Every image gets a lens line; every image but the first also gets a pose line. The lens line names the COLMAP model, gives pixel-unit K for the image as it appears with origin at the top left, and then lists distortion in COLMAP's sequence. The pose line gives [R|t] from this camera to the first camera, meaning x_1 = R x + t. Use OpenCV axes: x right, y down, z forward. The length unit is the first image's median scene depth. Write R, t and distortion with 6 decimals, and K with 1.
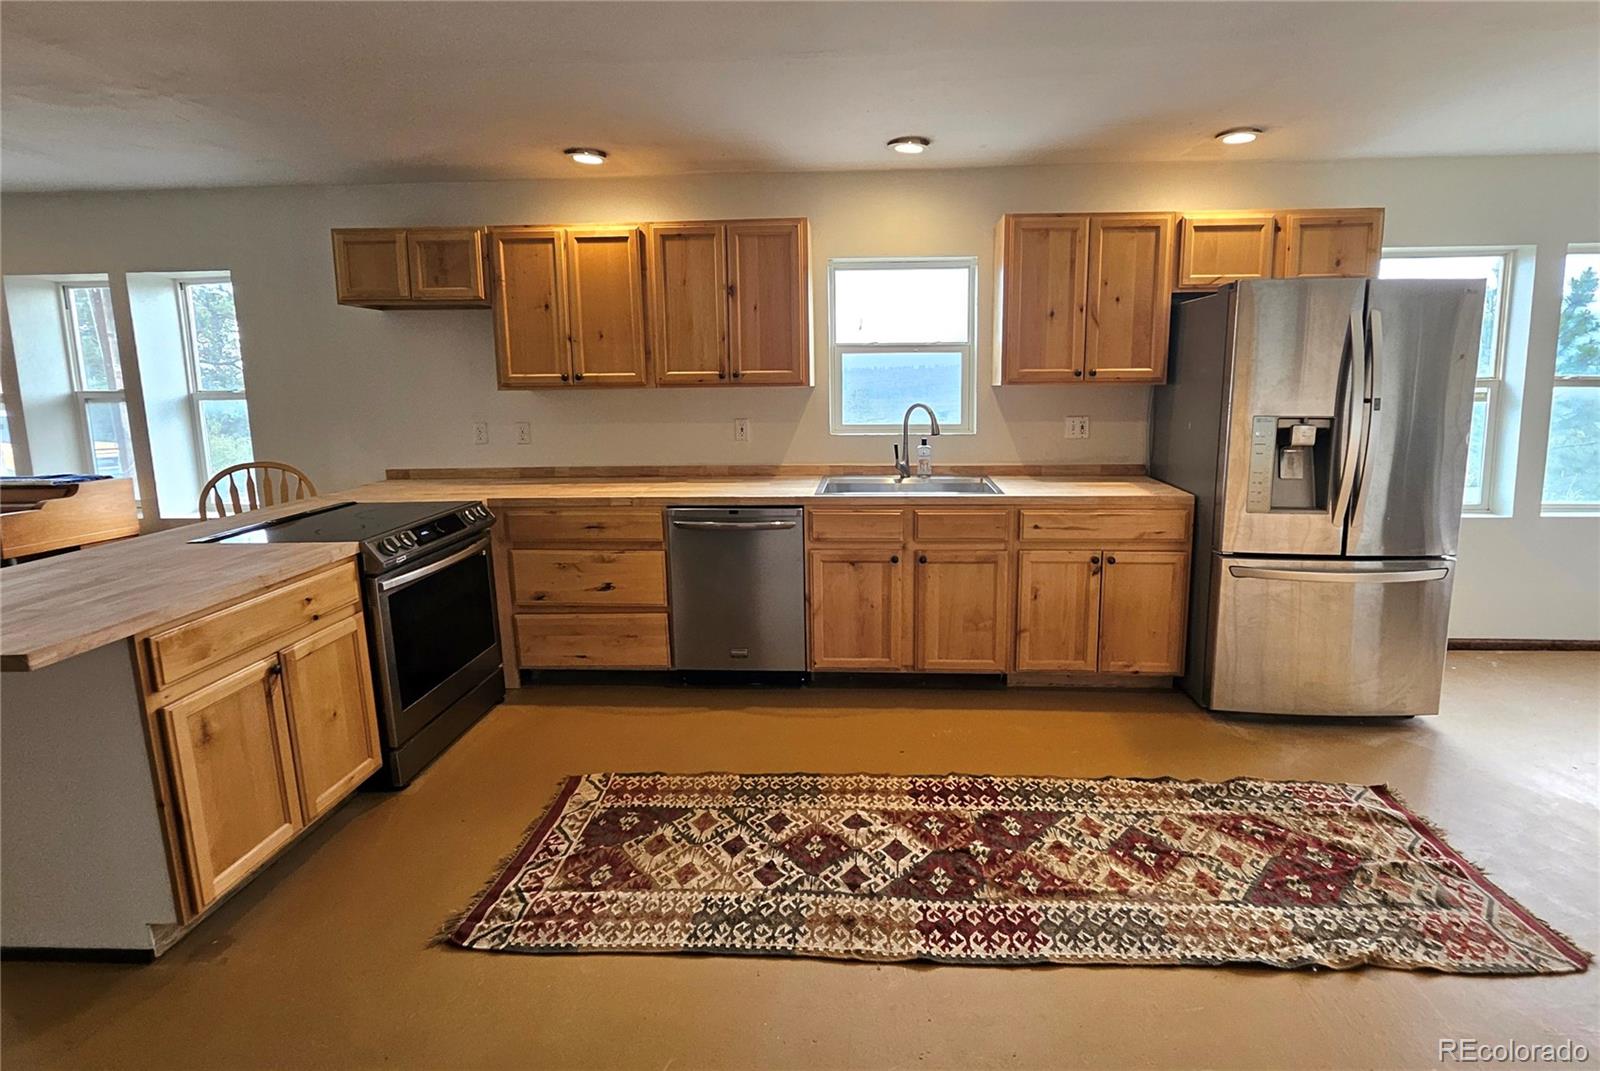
lens RADIAL K [[721.4, 0, 860.2], [0, 721.4, 485.4], [0, 0, 1]] dist [-0.000216, -0.000589]
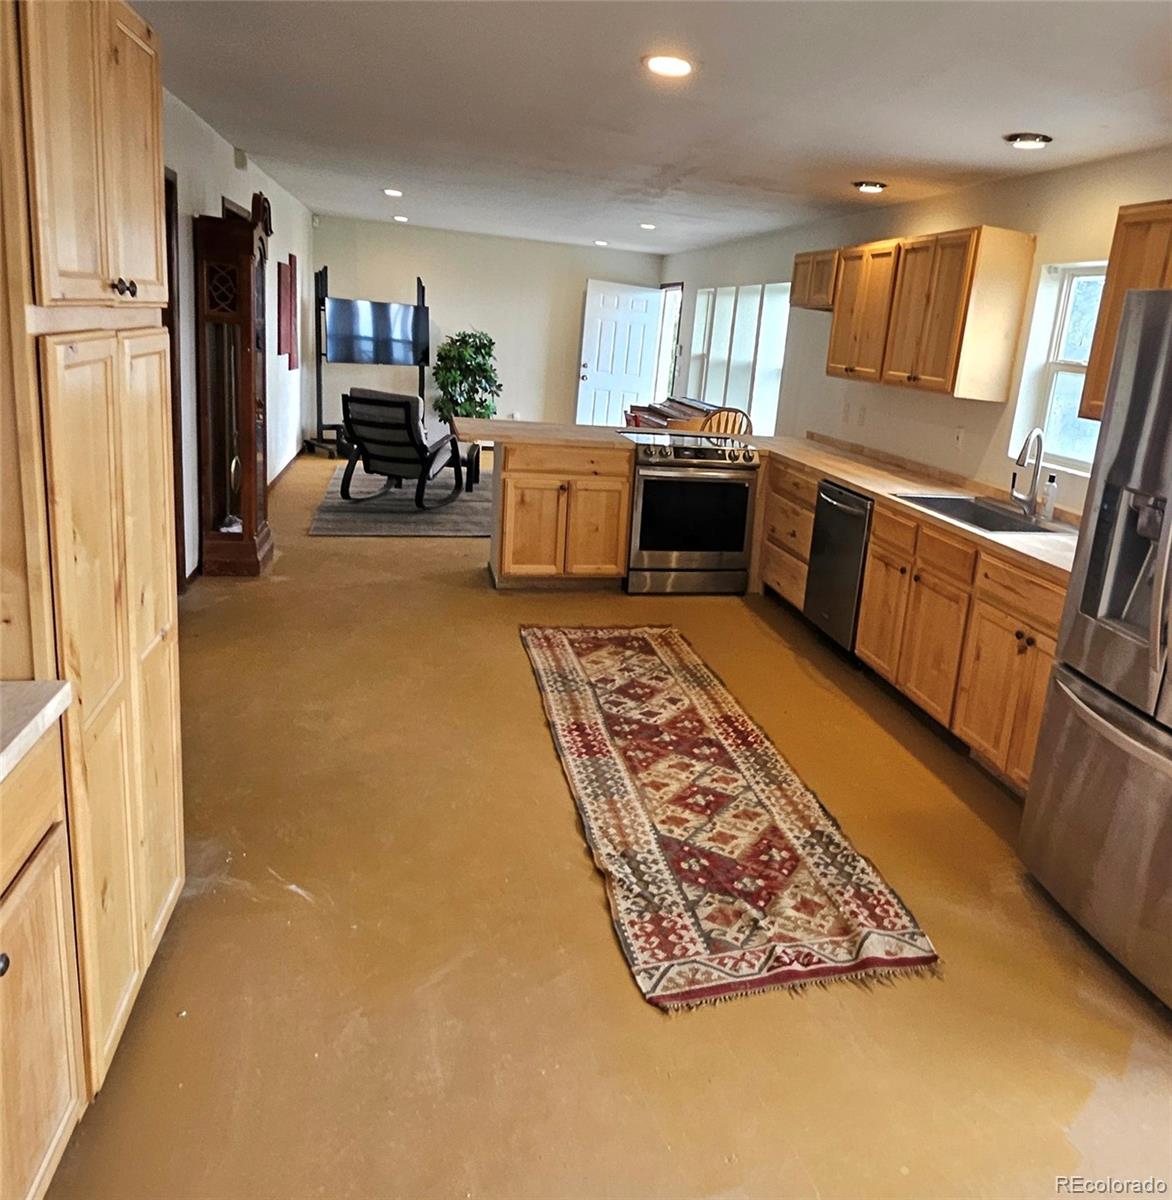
lens RADIAL K [[922.0, 0, 748.6], [0, 922.0, 552.0], [0, 0, 1]] dist [-0.009748, 0.017709]
pose [[0.370500, 0.252925, -0.893733, 1.392977], [-0.243878, 0.954941, 0.169147, -0.107748], [0.896244, 0.155293, 0.415489, 0.347672]]
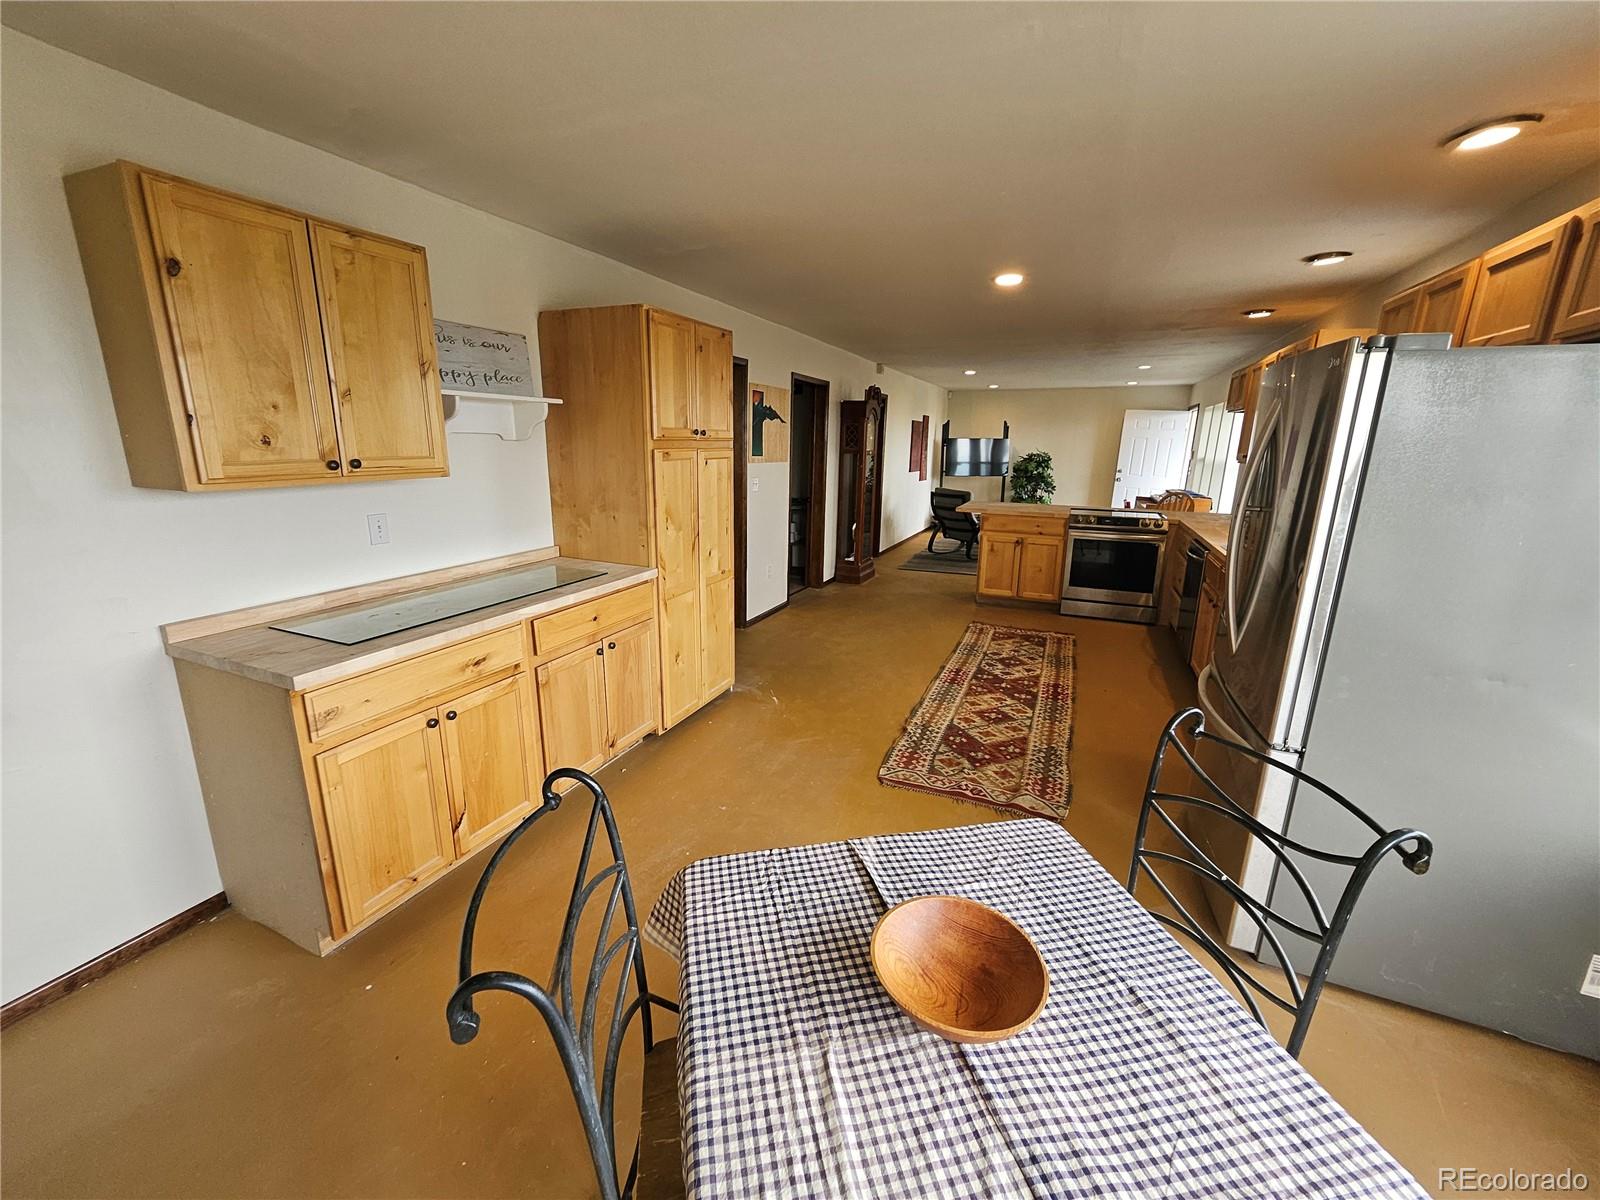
lens RADIAL K [[632.7, 0, 813.8], [0, 632.7, 585.5], [0, 0, 1]] dist [-0.009985, 0.001194]
pose [[-0.337699, 0.217854, -0.915696, 1.701634], [-0.159585, 0.945510, 0.283800, -0.171292], [0.927627, 0.241971, -0.284532, 0.818996]]
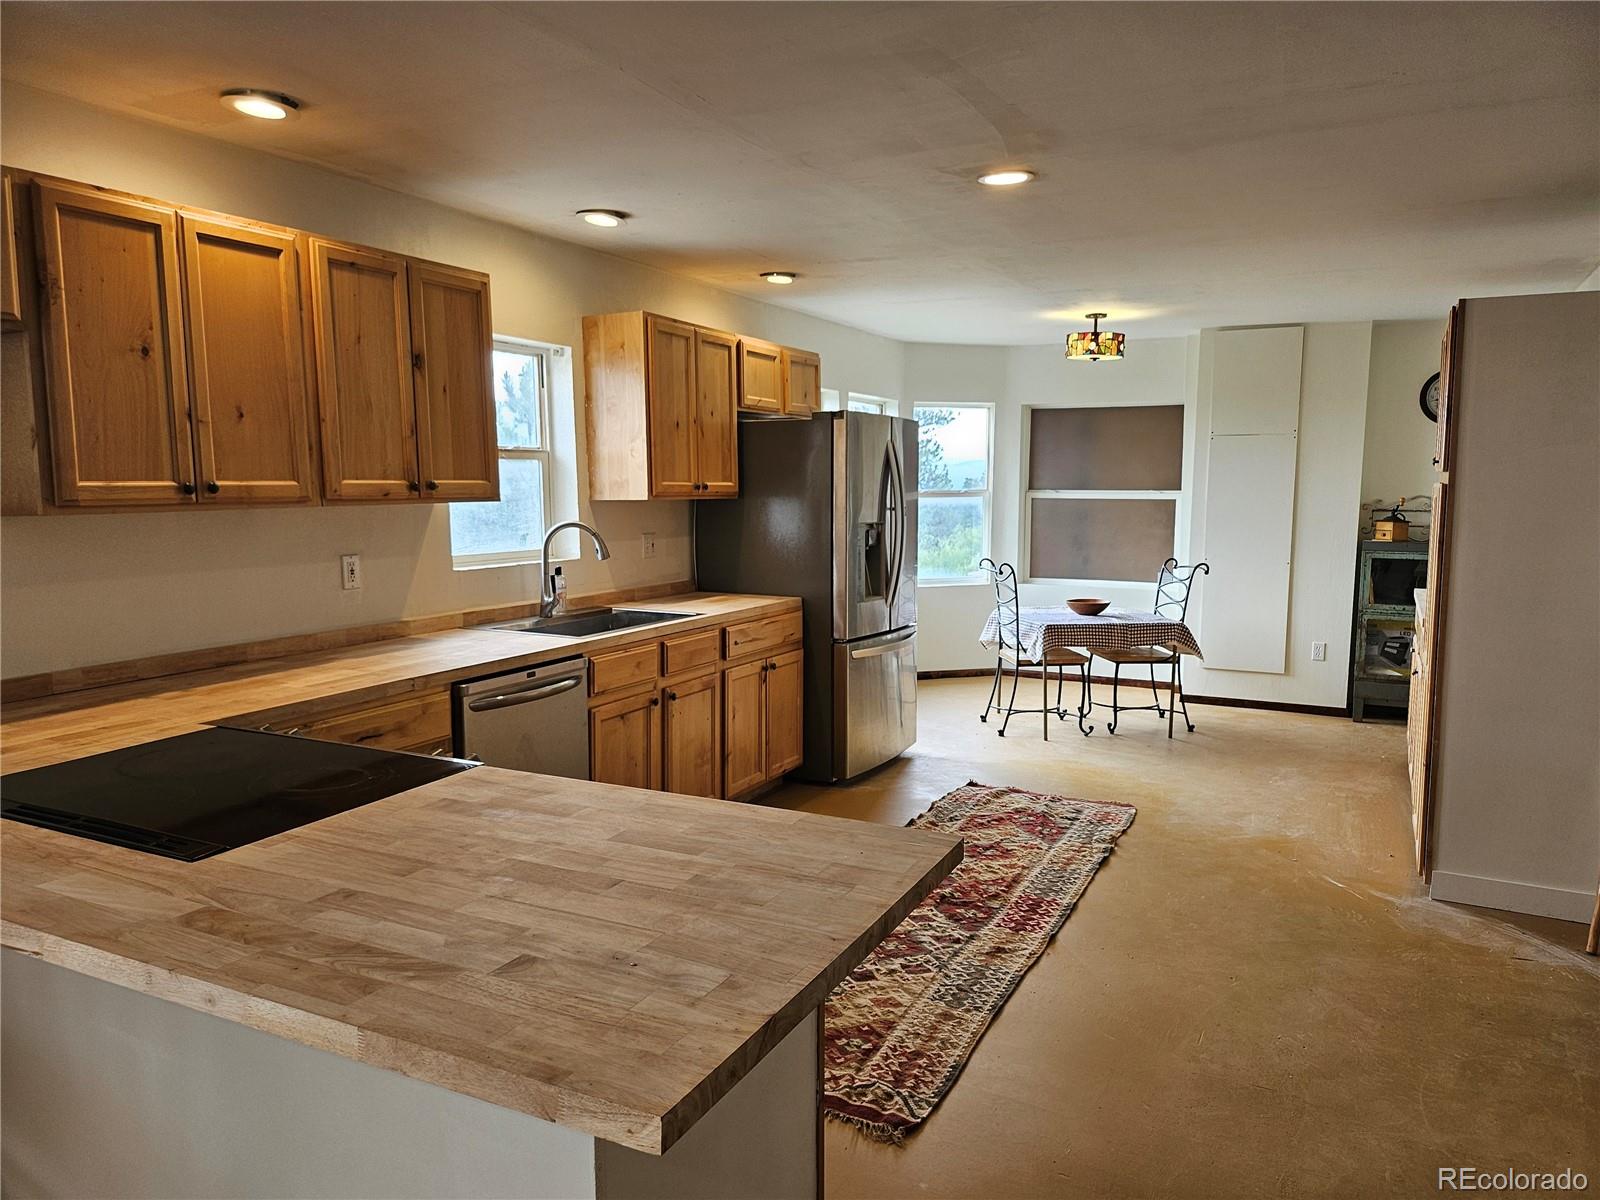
lens RADIAL K [[1121.2, 0, 804.4], [0, 1121.2, 592.6], [0, 0, 1]] dist [0.133108, 0.004862]
pose [[0.406574, -0.083584, 0.909786, -1.382113], [0.120292, 0.992034, 0.037384, -0.071307], [-0.905664, 0.094240, 0.413390, 0.342672]]
